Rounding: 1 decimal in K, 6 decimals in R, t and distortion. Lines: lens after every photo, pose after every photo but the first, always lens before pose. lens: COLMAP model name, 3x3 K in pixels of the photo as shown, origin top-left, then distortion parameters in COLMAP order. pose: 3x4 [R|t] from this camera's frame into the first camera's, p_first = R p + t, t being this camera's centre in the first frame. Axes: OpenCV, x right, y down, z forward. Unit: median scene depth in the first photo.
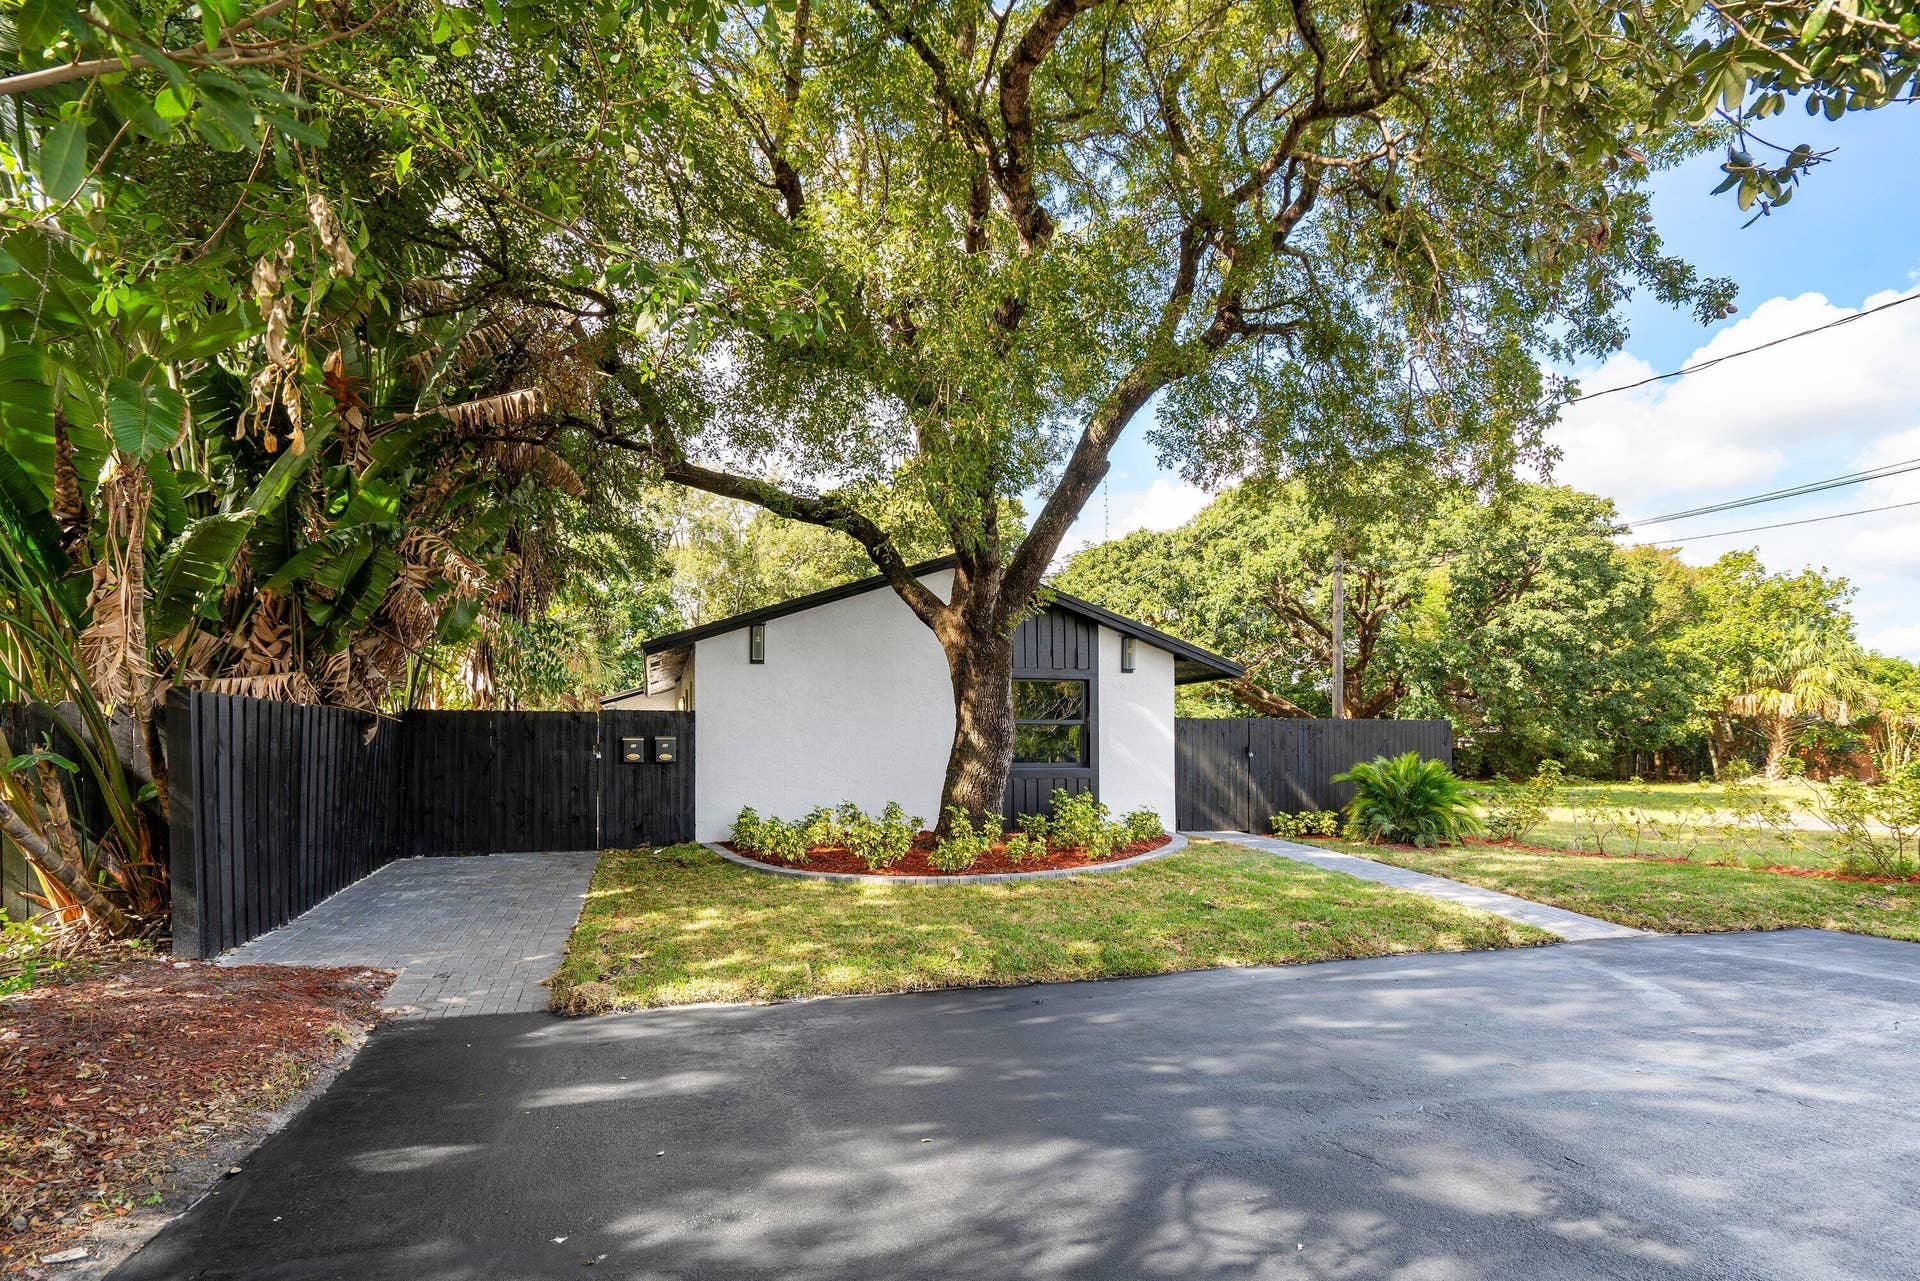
lens RADIAL K [[918.4, 0, 929.3], [0, 918.4, 629.7], [0, 0, 1]] dist [0.002657, 0.000538]
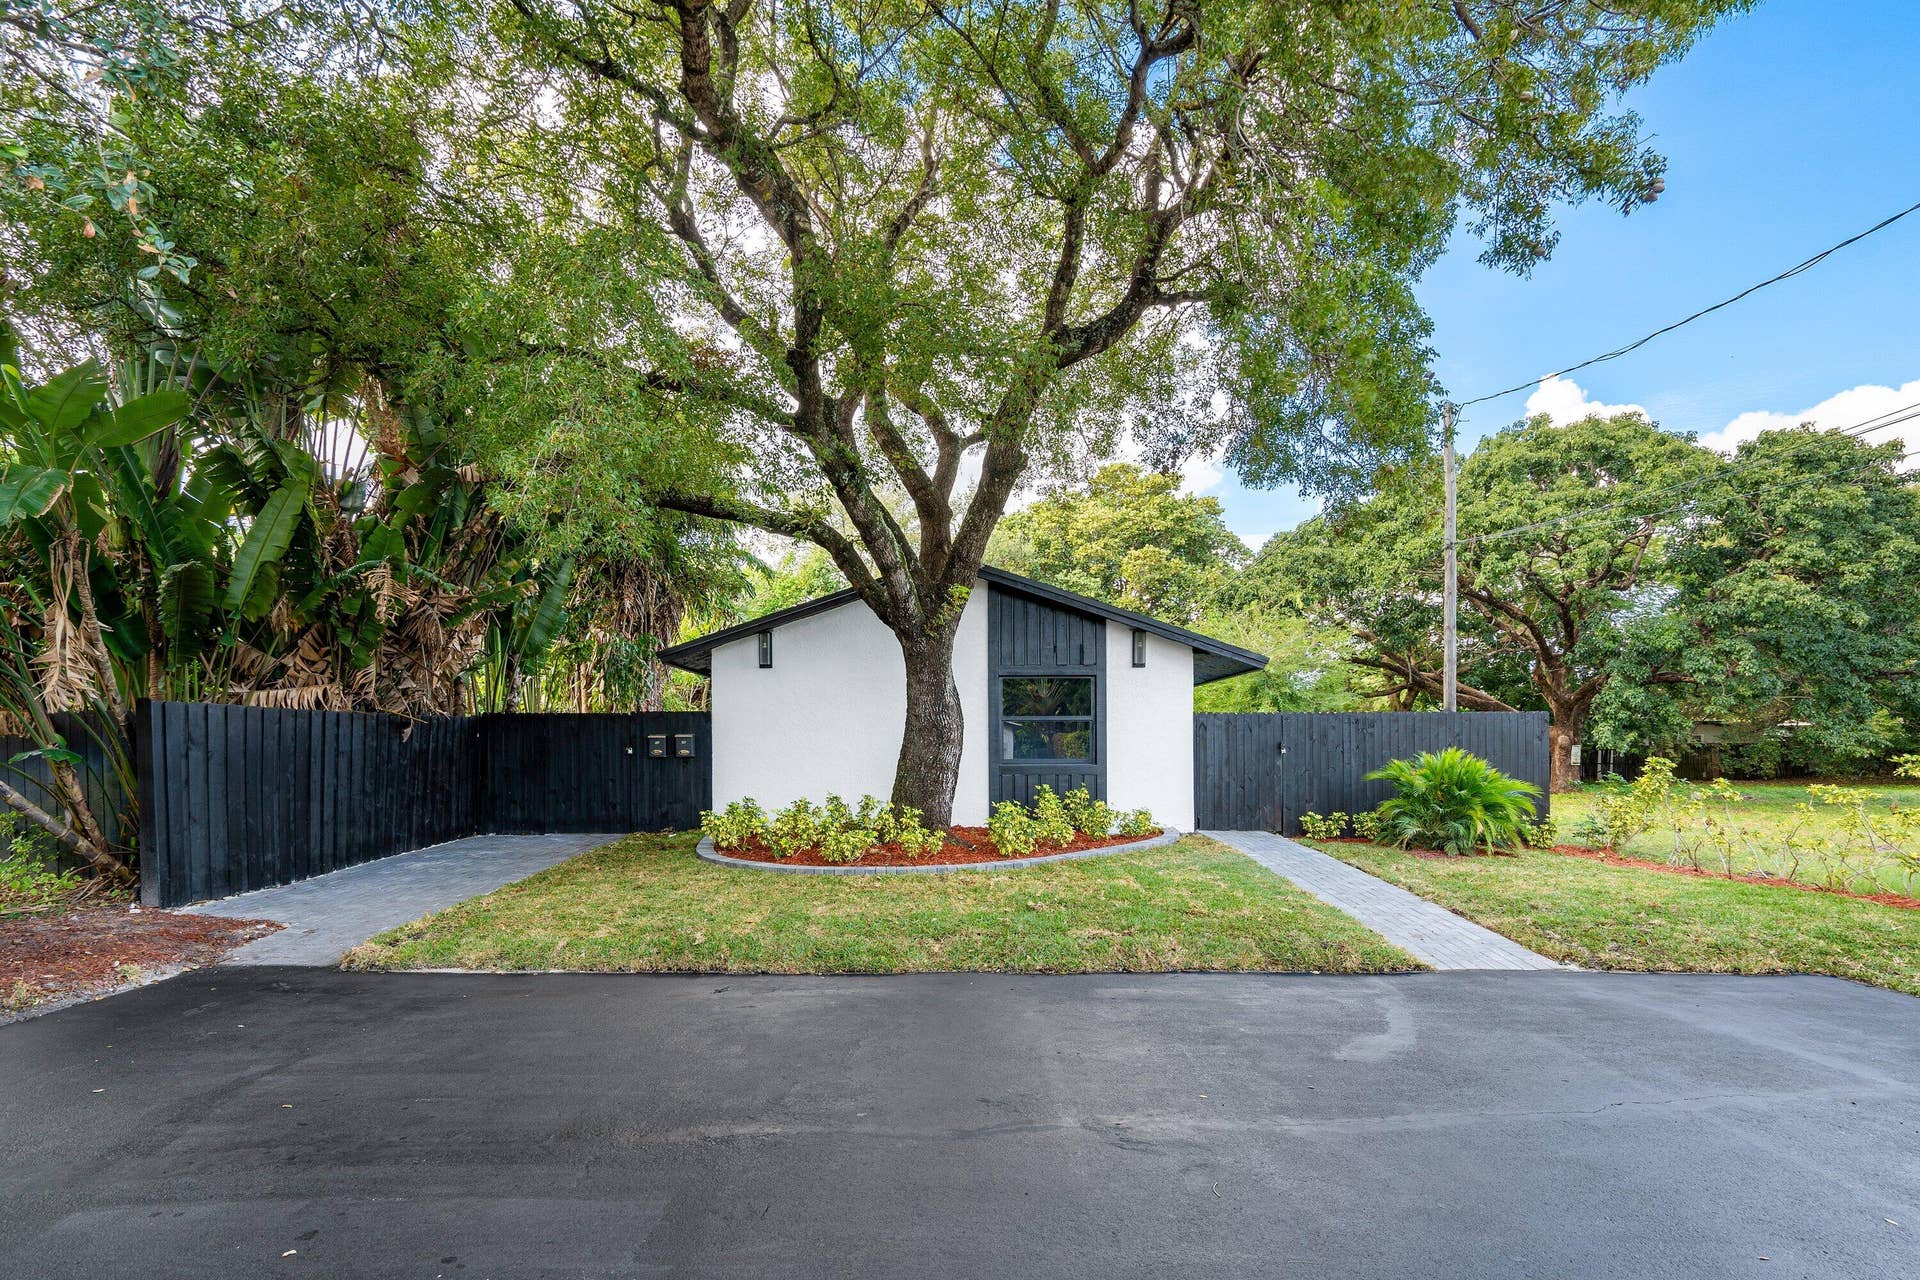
lens RADIAL K [[859.8, 0, 954.2], [0, 859.8, 657.1], [0, 0, 1]] dist [0.001867, 0.001184]
pose [[0.961853, -0.027558, -0.272174, 0.315843], [0.035387, 0.999088, 0.023898, 0.007600], [0.271267, -0.032618, 0.961951, 0.073959]]
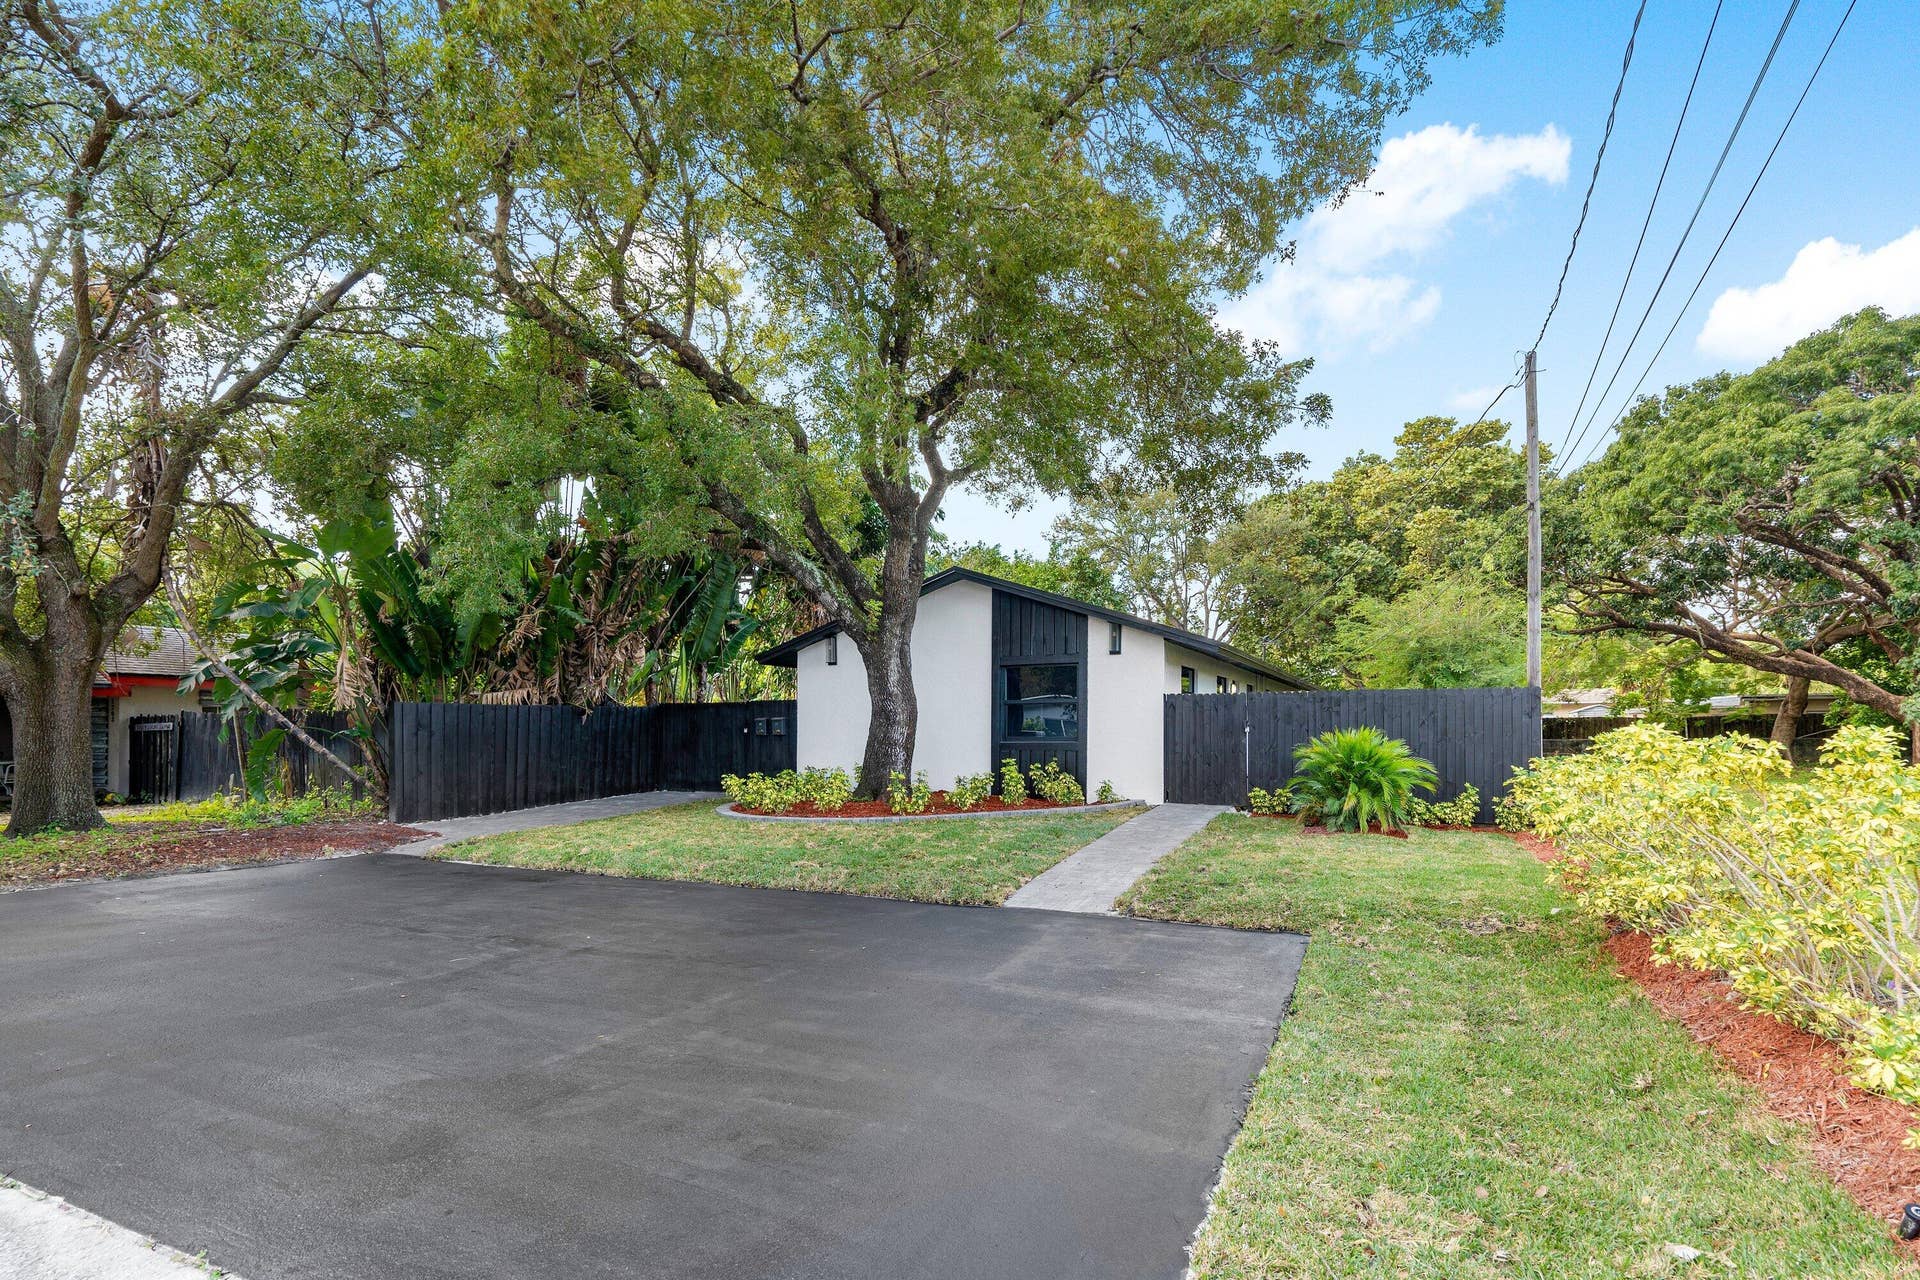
lens RADIAL K [[852.9, 0, 1024.6], [0, 852.9, 646.5], [0, 0, 1]] dist [-0.001024, -0.000067]
pose [[0.789404, -0.059594, -0.610975, 0.852616], [0.084874, 0.996314, 0.012481, 0.017906], [0.607979, -0.061708, 0.791551, 0.159137]]
